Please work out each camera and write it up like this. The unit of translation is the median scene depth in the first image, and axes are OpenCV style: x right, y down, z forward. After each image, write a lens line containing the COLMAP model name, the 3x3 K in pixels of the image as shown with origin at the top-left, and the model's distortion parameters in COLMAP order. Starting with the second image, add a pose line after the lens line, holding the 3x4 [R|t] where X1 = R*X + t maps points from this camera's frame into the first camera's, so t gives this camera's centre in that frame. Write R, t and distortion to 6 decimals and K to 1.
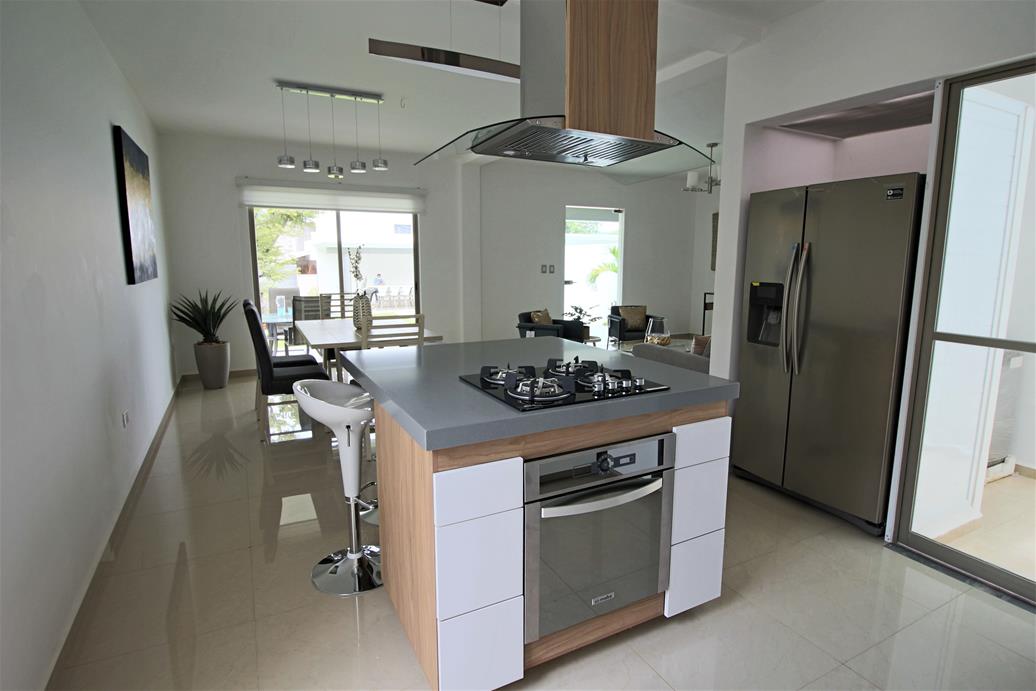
lens RADIAL K [[541.6, 0, 522.2], [0, 541.6, 343.4], [0, 0, 1]] dist [0.005181, -0.017685]
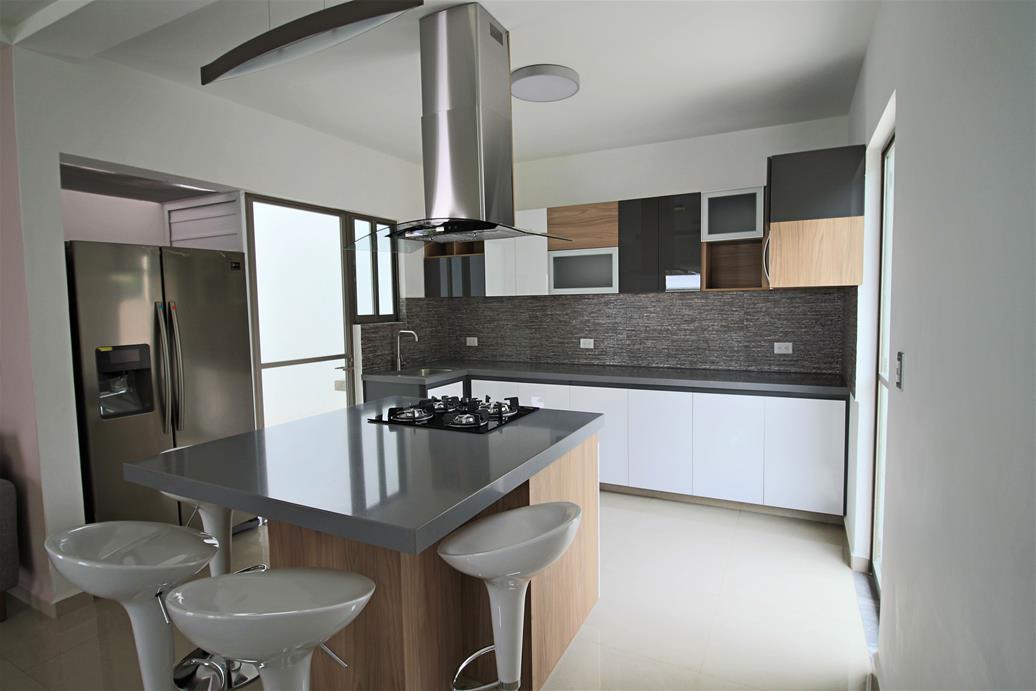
lens RADIAL K [[541.6, 0, 522.2], [0, 541.6, 343.4], [0, 0, 1]] dist [0.005181, -0.017685]
pose [[-0.574423, -0.058256, 0.816483, -0.751045], [0.144684, 0.974533, 0.171323, -0.202204], [-0.805671, 0.216544, -0.551365, 1.127354]]
